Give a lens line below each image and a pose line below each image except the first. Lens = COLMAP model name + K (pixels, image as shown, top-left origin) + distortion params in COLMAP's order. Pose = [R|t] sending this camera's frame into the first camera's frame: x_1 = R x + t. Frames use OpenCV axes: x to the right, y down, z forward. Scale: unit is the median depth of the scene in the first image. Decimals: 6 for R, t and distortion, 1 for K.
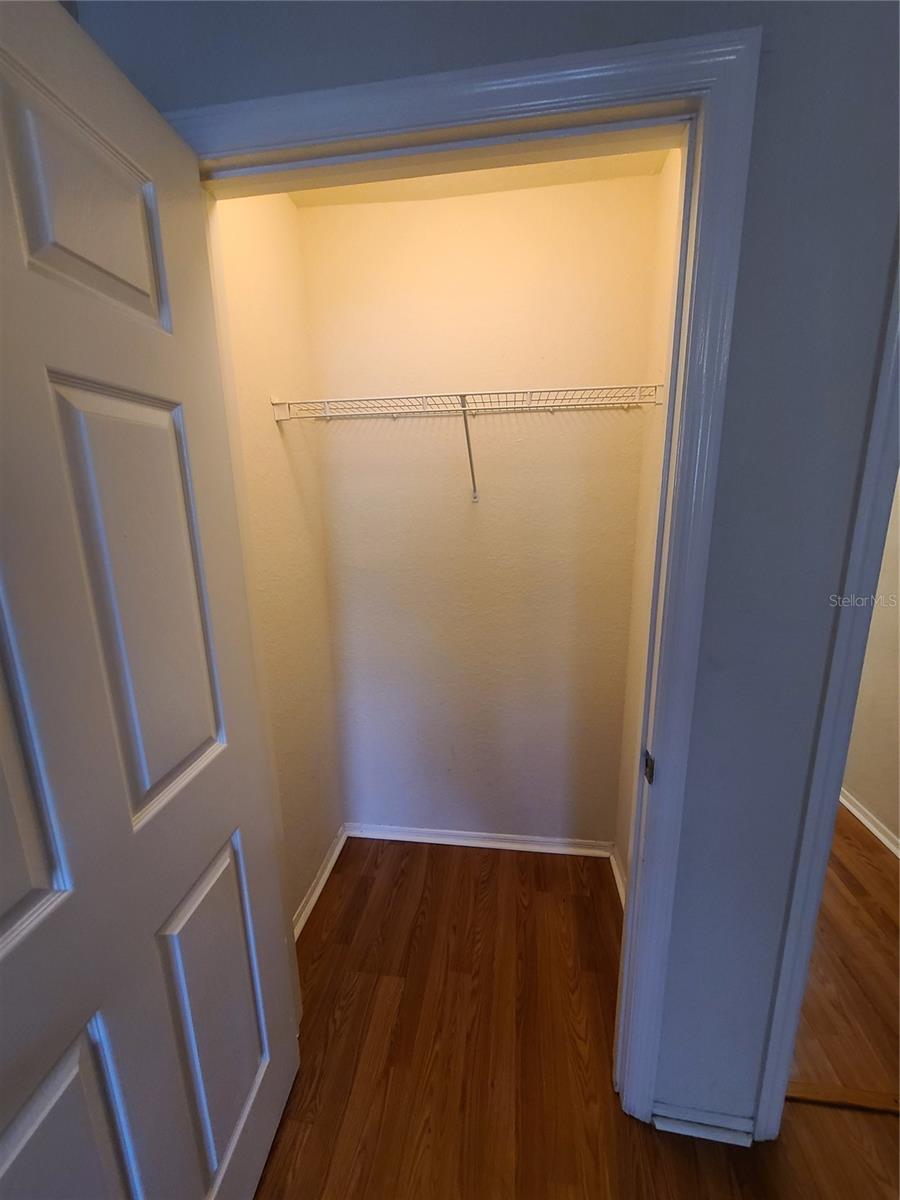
lens RADIAL K [[482.7, 0, 450.0], [0, 482.7, 600.0], [0, 0, 1]] dist [-0.002132, 0.000168]
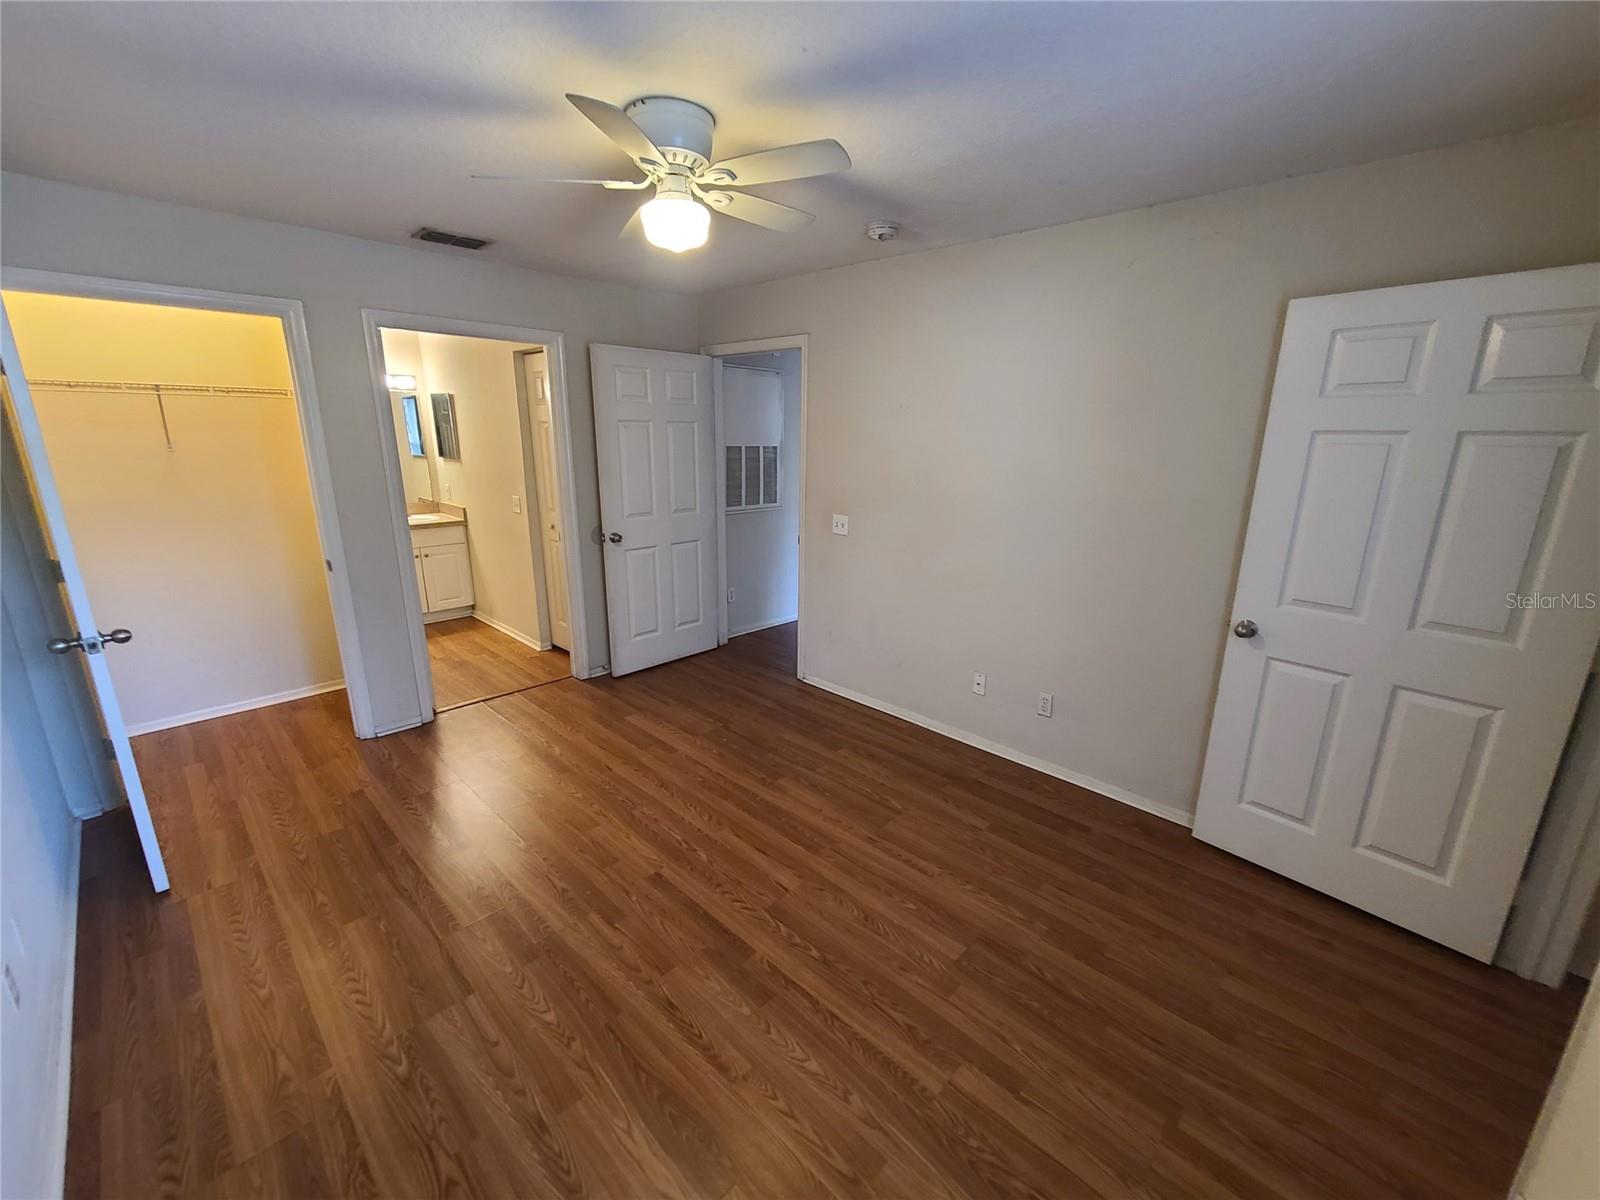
lens RADIAL K [[659.2, 0, 793.6], [0, 659.2, 599.8], [0, 0, 1]] dist [0.013005, -0.000061]
pose [[0.605914, -0.185778, 0.773534, -0.560829], [0.156636, 0.981176, 0.112953, 0.363674], [-0.779958, 0.052723, 0.623608, -2.065694]]
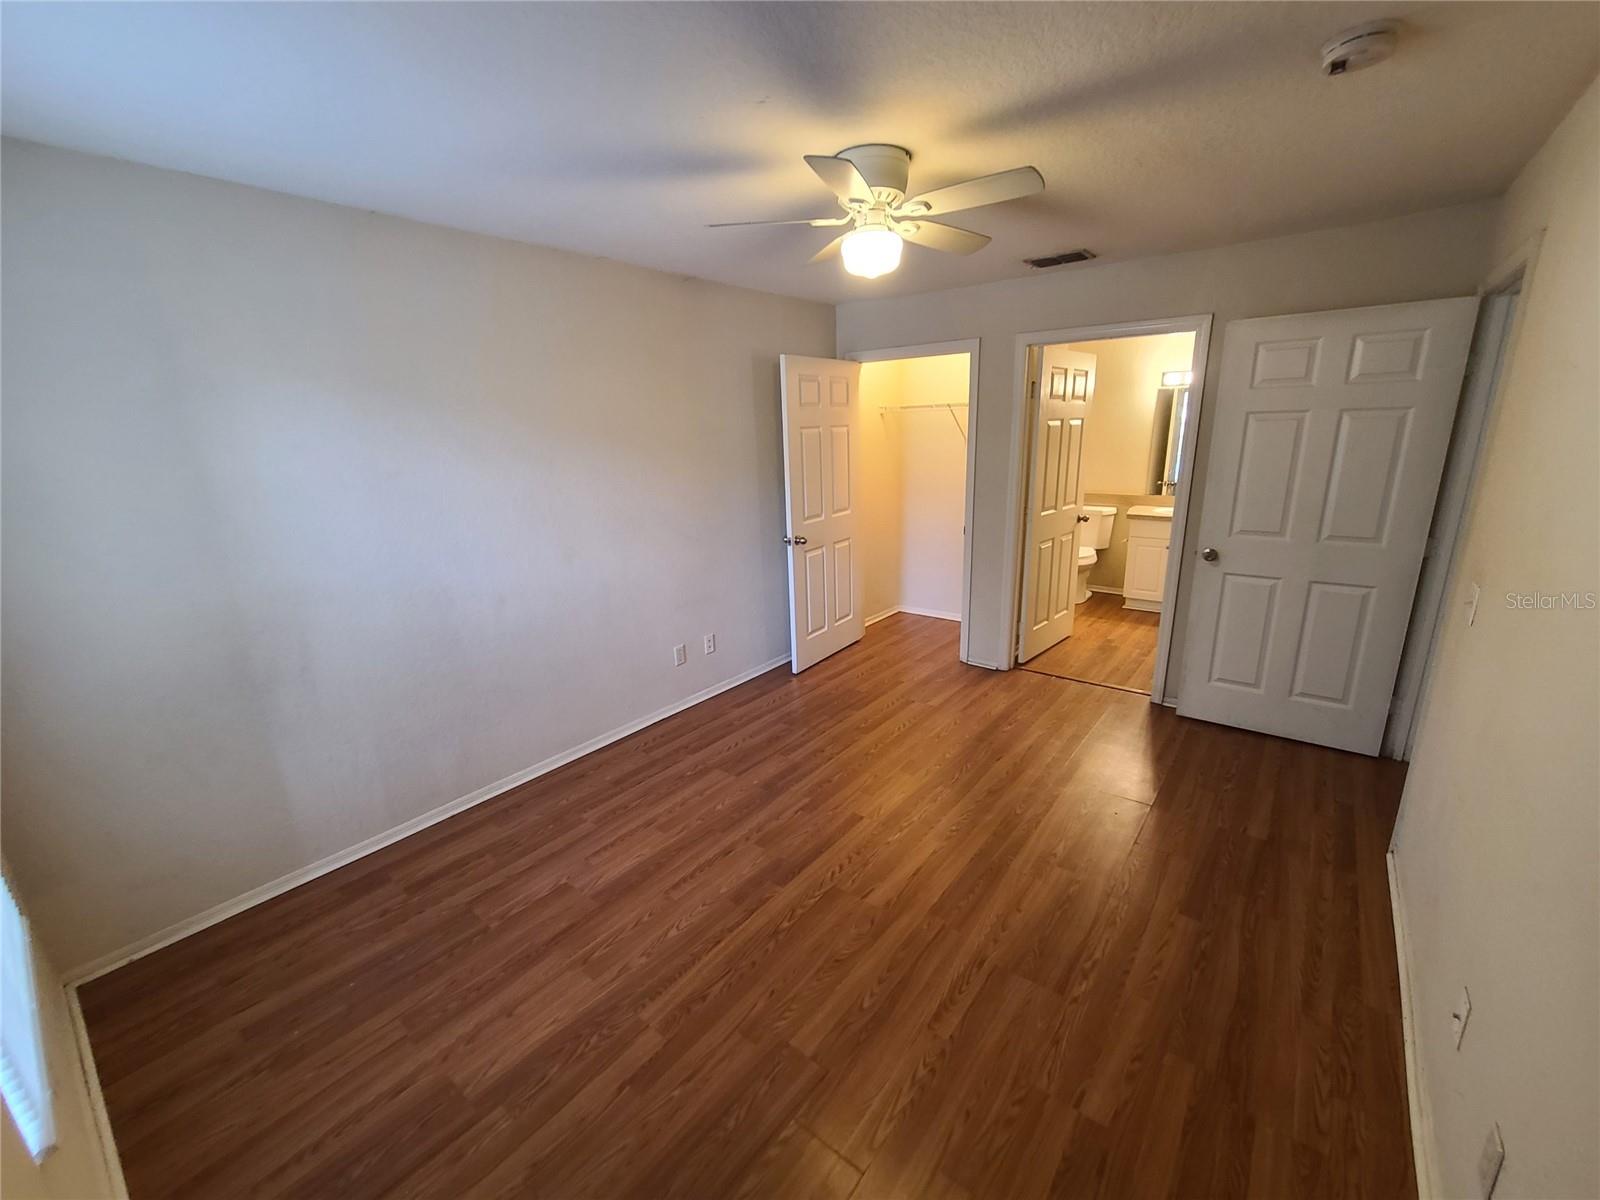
lens RADIAL K [[643.6, 0, 809.1], [0, 643.6, 609.2], [0, 0, 1]] dist [-0.002132, 0.000168]
pose [[0.860889, 0.128452, -0.492311, 1.259607], [-0.094449, 0.991135, 0.093443, 0.415394], [0.499949, -0.033946, 0.865389, -2.437008]]
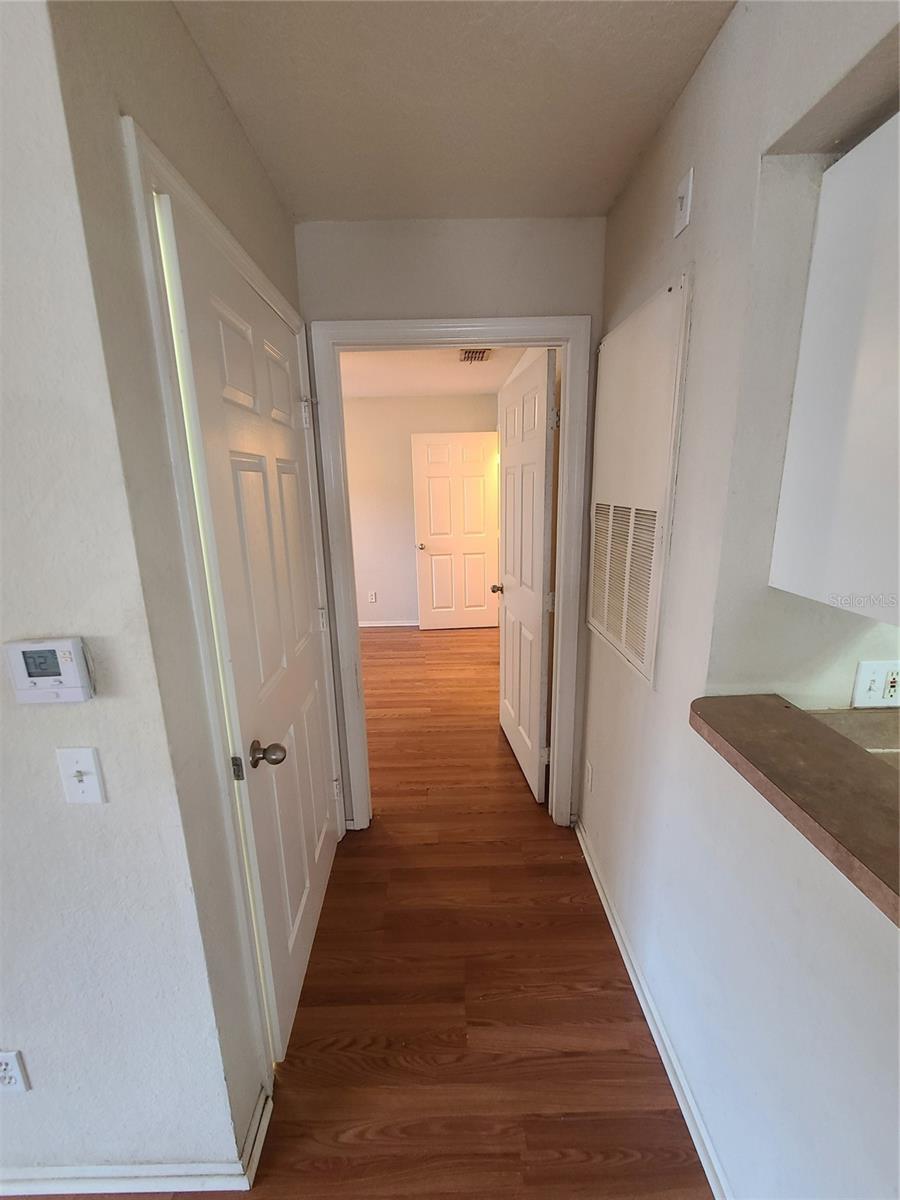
lens RADIAL K [[486.0, 0, 444.8], [0, 486.0, 603.0], [0, 0, 1]] dist [-0.001181, 0.001034]
pose [[0.134639, 0.243905, -0.960408, 3.412663], [-0.196616, 0.956537, 0.215359, -0.048430], [0.971192, 0.159836, 0.176743, -0.215922]]
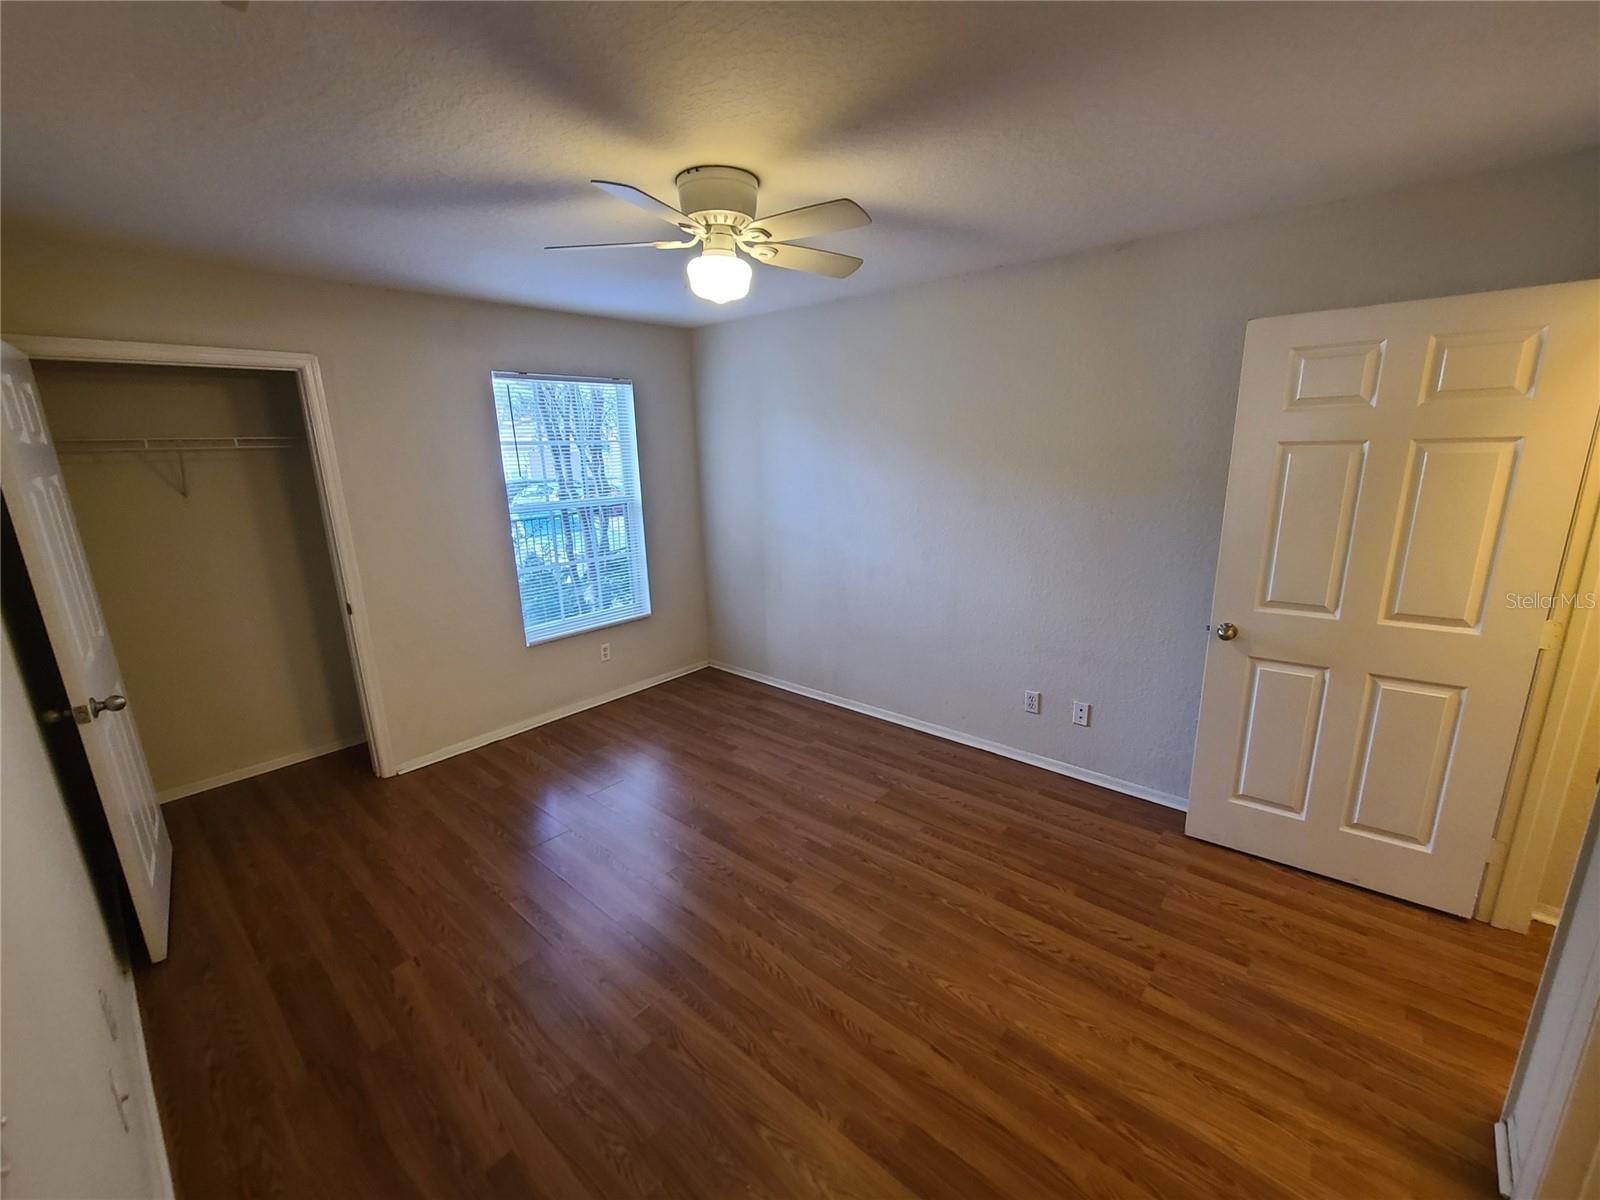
lens RADIAL K [[656.4, 0, 805.8], [0, 656.4, 602.1], [0, 0, 1]] dist [0.004180, 0.000641]
pose [[-0.550099, 0.227079, -0.803633, 1.803084], [-0.150674, 0.919539, 0.362968, -0.196016], [0.821394, 0.320755, -0.471622, 0.081671]]
